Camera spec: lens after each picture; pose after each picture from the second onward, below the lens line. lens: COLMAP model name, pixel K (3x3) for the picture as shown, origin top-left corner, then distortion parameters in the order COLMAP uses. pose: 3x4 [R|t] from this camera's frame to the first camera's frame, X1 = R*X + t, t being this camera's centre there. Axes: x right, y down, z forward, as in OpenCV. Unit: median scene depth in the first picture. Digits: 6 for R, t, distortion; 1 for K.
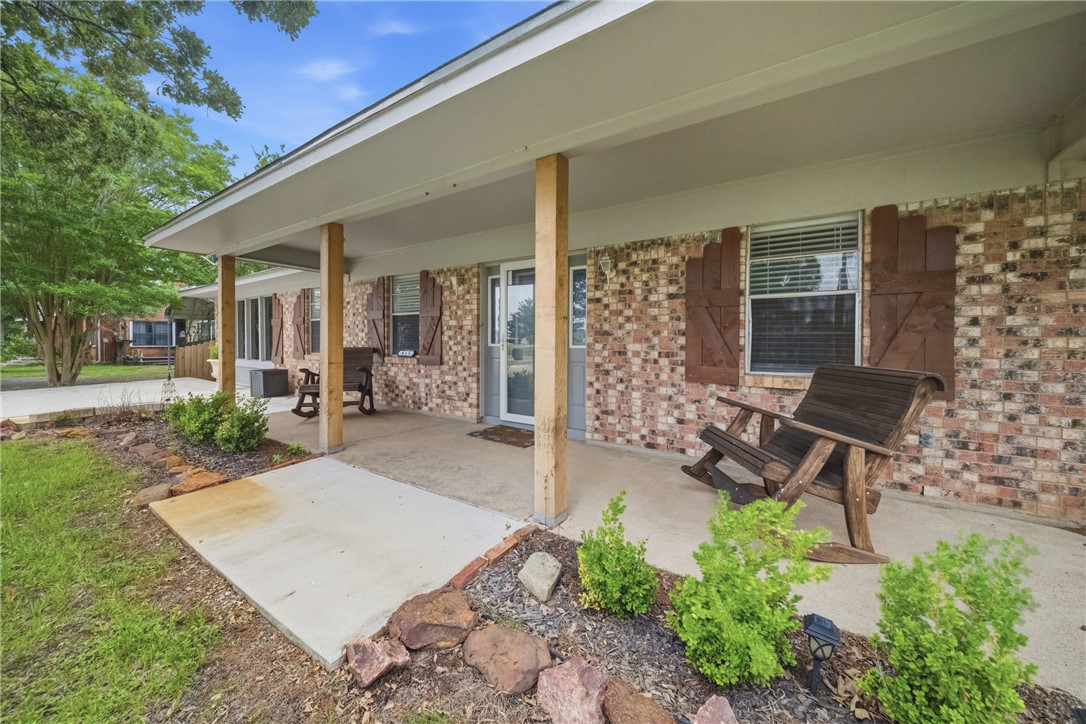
lens RADIAL K [[400.7, 0, 521.3], [0, 400.7, 346.5], [0, 0, 1]] dist [-0.004656, -0.000769]
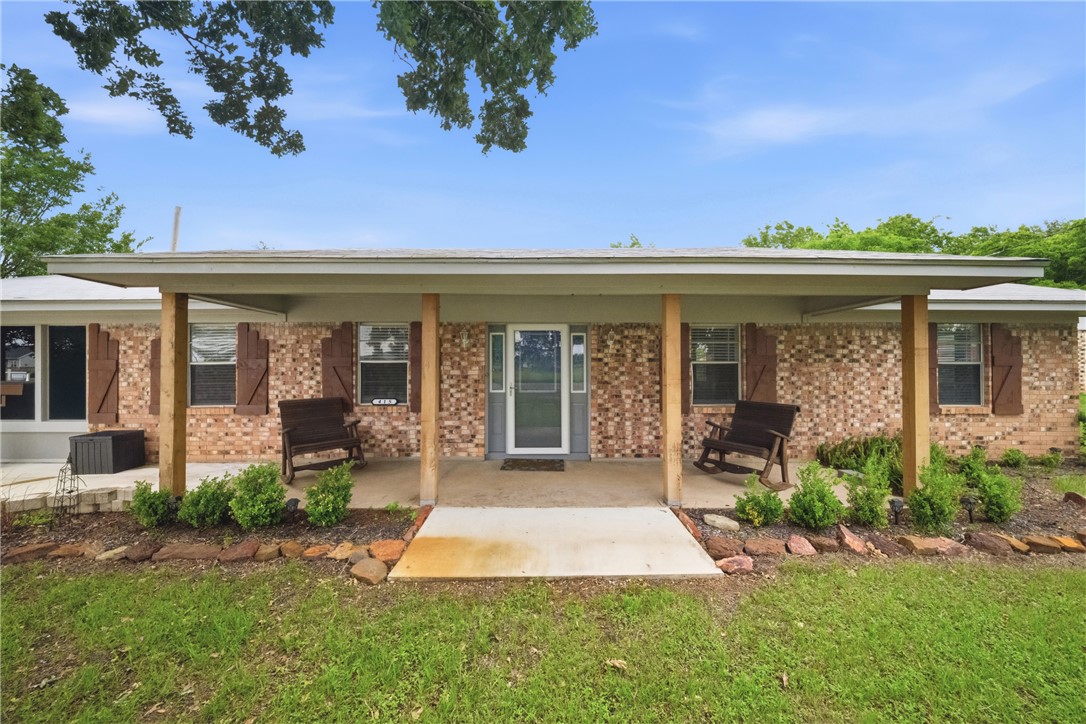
lens RADIAL K [[388.8, 0, 560.7], [0, 388.8, 361.9], [0, 0, 1]] dist [0.001842, -0.001615]
pose [[0.815897, -0.000816, 0.578196, -0.769855], [0.015821, 0.999656, -0.020914, -0.085410], [-0.577980, 0.026211, 0.815630, -0.058148]]
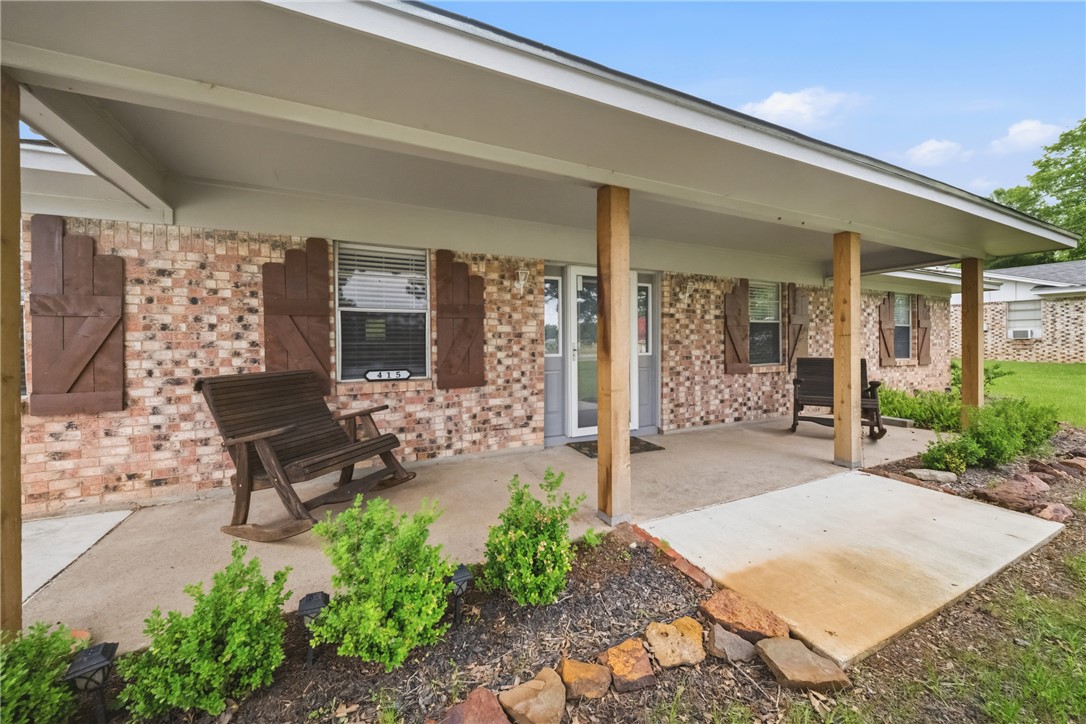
lens RADIAL K [[388.8, 0, 570.6], [0, 388.8, 348.0], [0, 0, 1]] dist [0.001842, -0.001615]
pose [[0.481506, -0.015932, 0.876298, -1.062566], [0.026603, 0.999640, 0.003556, -0.029681], [-0.876039, 0.021600, 0.481756, 0.739055]]
